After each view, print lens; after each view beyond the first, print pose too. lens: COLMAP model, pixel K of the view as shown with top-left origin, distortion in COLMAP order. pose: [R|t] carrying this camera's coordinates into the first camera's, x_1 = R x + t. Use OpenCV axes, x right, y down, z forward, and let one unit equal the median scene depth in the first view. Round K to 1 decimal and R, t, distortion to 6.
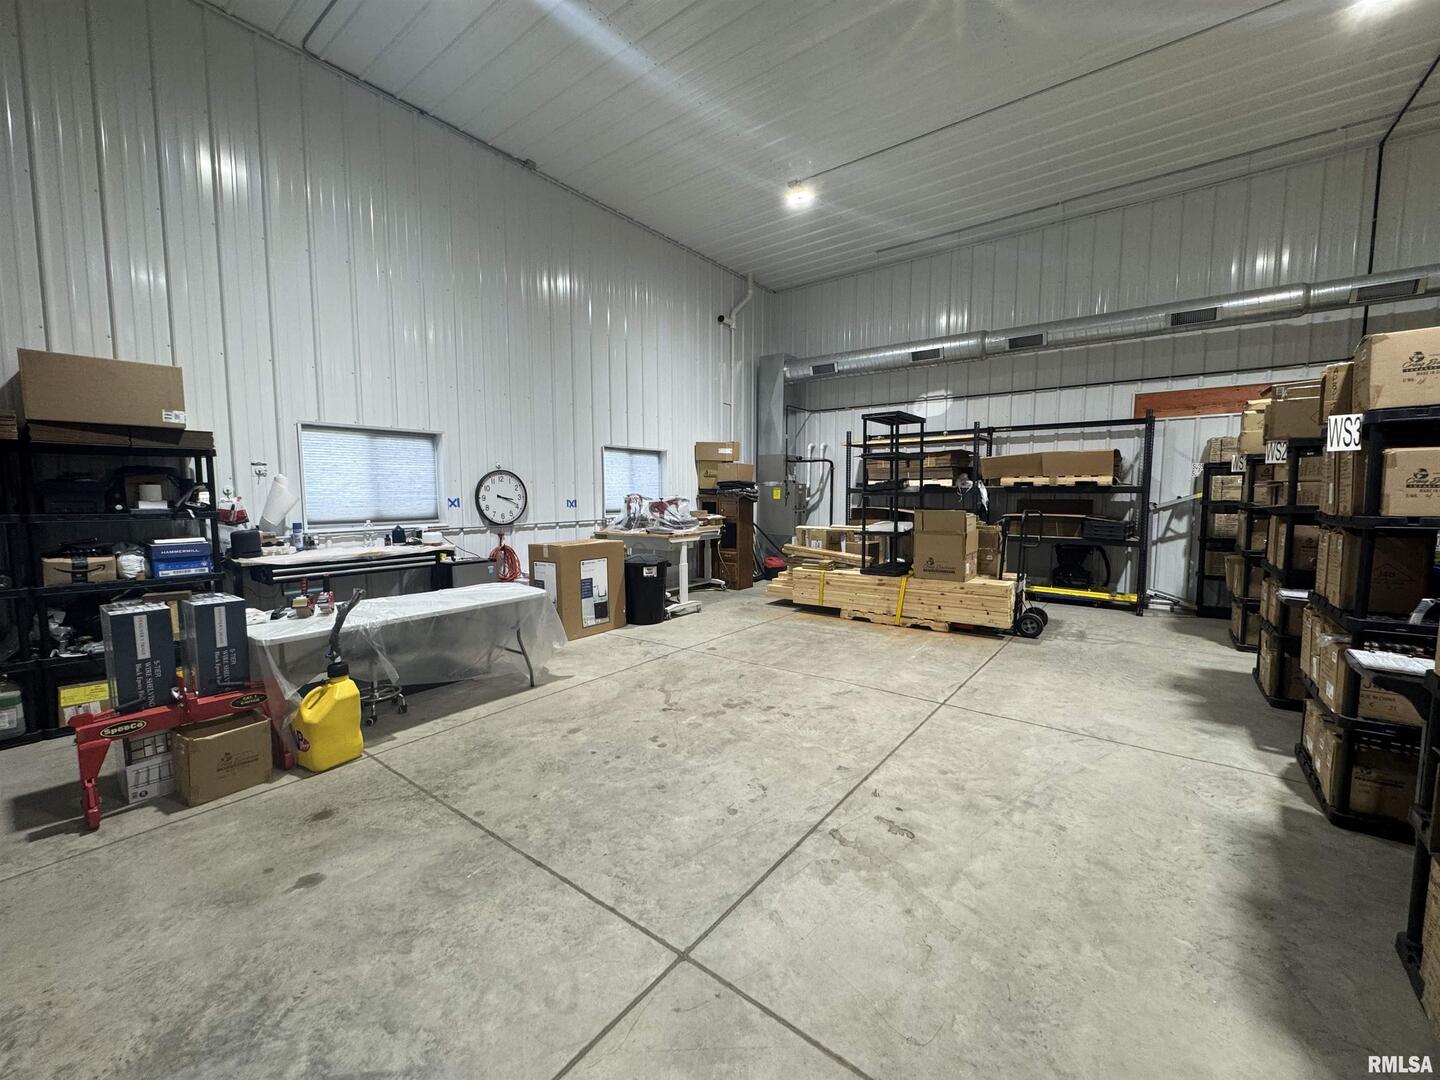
lens RADIAL K [[575.0, 0, 721.4], [0, 575.0, 540.0], [0, 0, 1]] dist [0.000183, -0.000203]
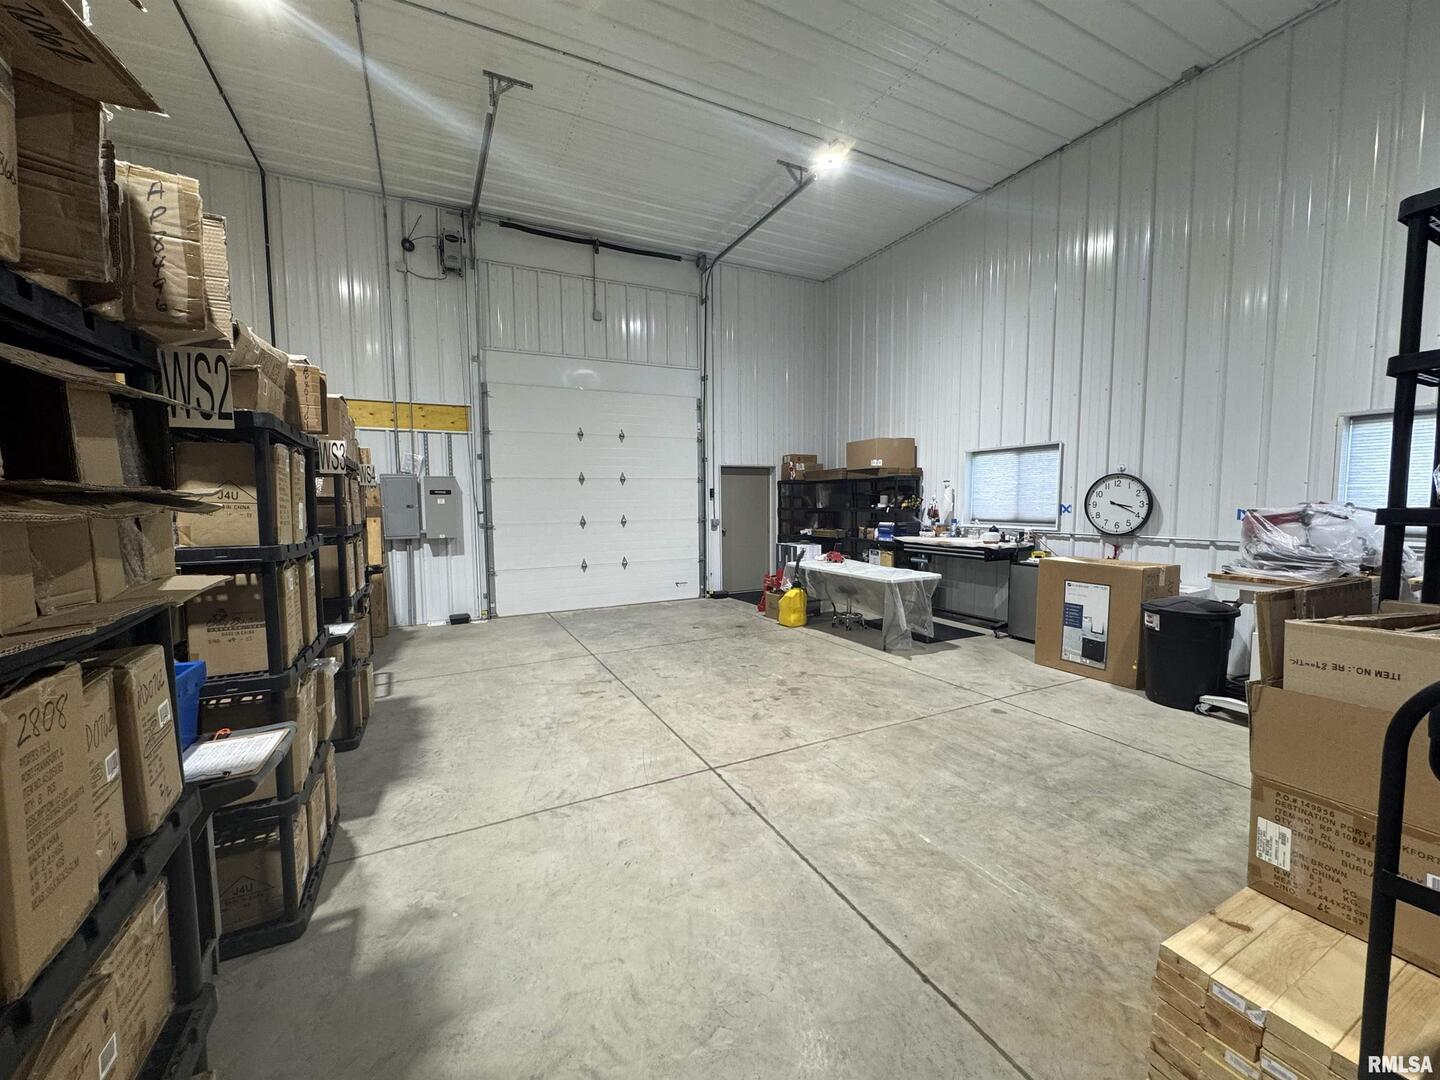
lens RADIAL K [[575.0, 0, 718.5], [0, 575.0, 540.3], [0, 0, 1]] dist [0.000183, -0.000203]
pose [[-0.441359, 0.072296, -0.894414, 0.816029], [-0.065001, 0.991555, 0.112223, -0.093592], [0.894973, 0.107668, -0.432932, 1.000245]]
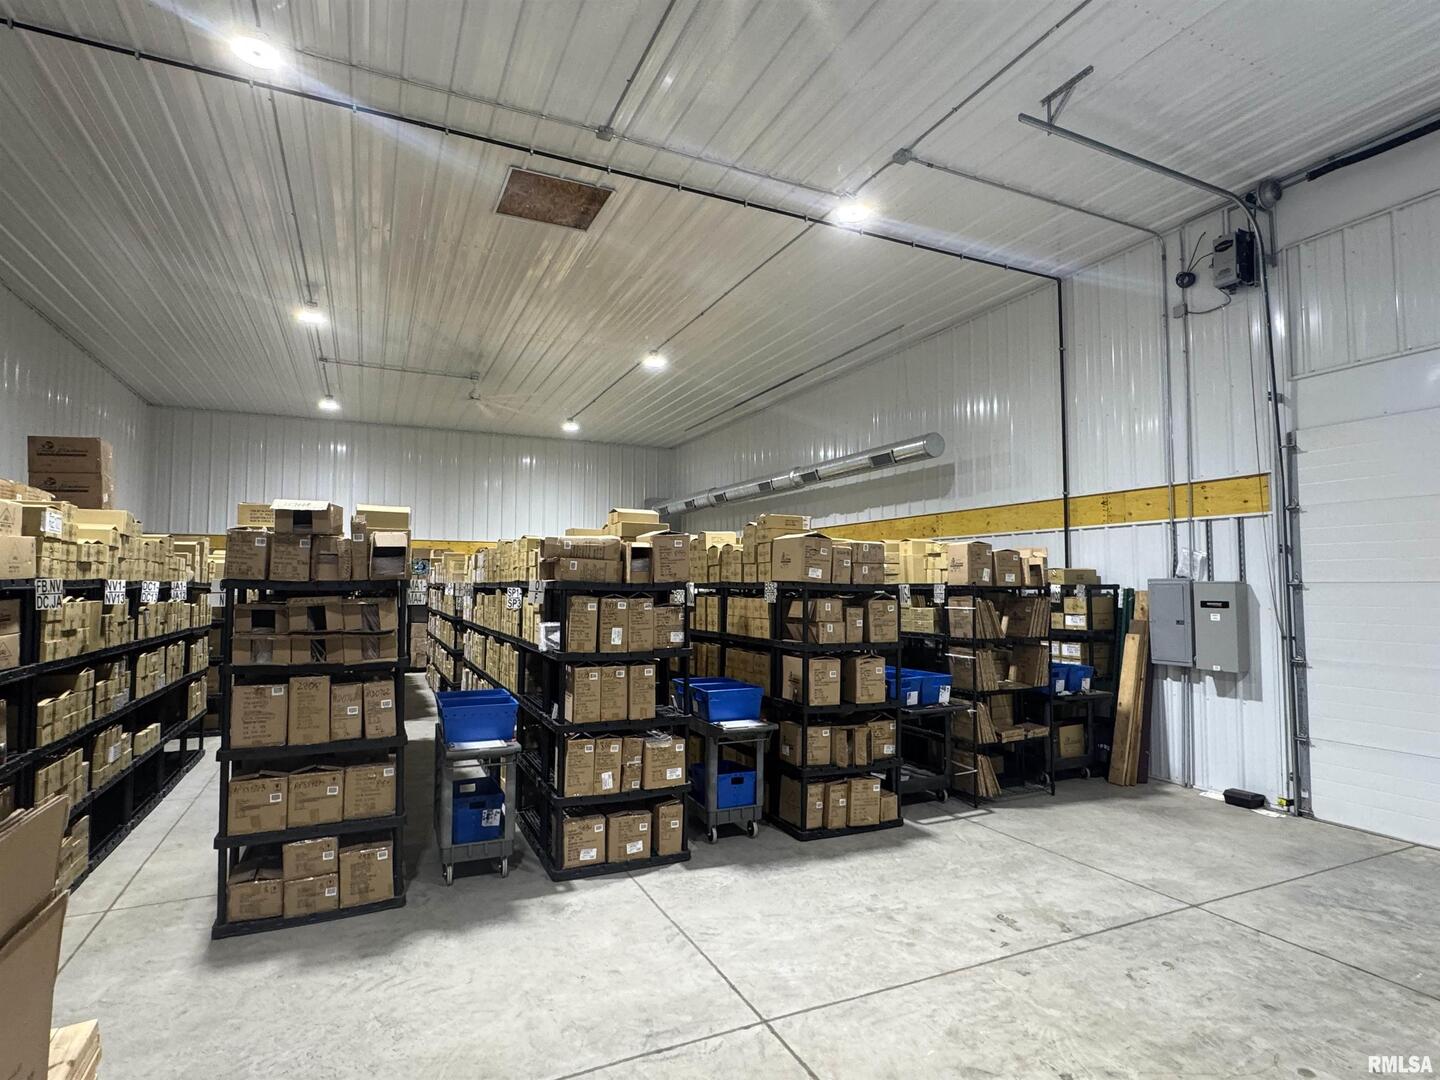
lens RADIAL K [[746.6, 0, 717.2], [0, 746.6, 544.1], [0, 0, 1]] dist [-0.004054, 0.001248]
pose [[-0.884593, 0.027358, 0.465560, 0.045658], [0.041188, 0.998960, 0.019558, -0.166316], [-0.464541, 0.036477, -0.884800, 1.269678]]
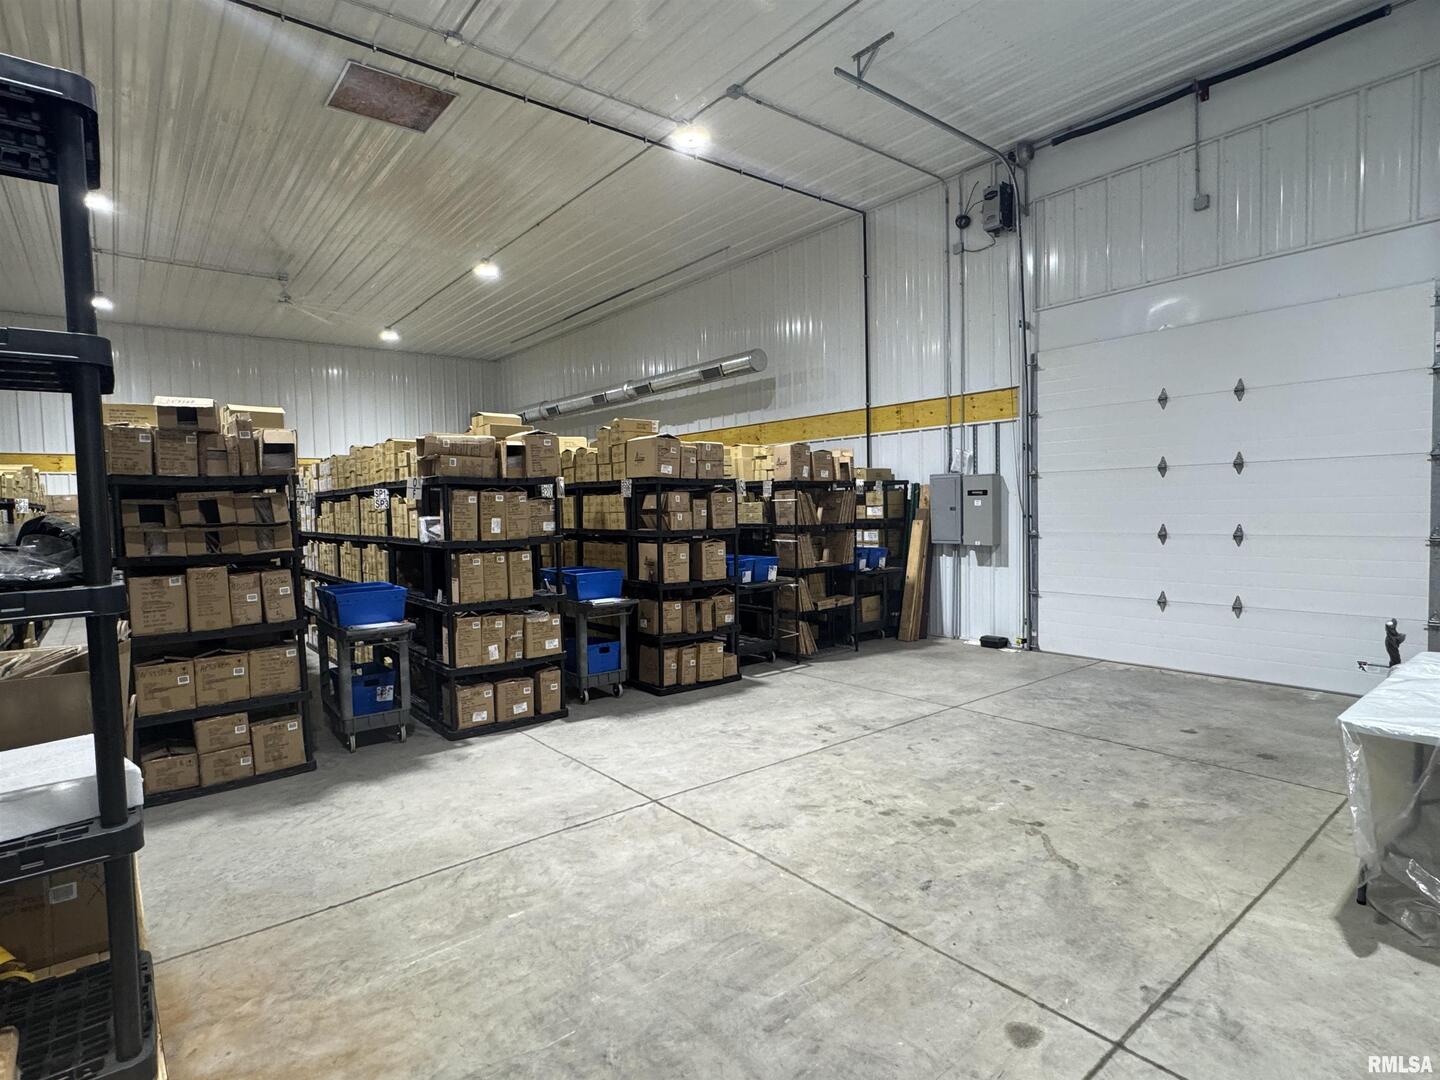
lens RADIAL K [[746.6, 0, 714.2], [0, 746.6, 541.5], [0, 0, 1]] dist [-0.004054, 0.001248]
pose [[-0.968994, 0.014146, 0.246681, 0.043394], [0.048354, 0.989913, 0.133173, -0.141474], [-0.242308, 0.140972, -0.959903, 1.428261]]
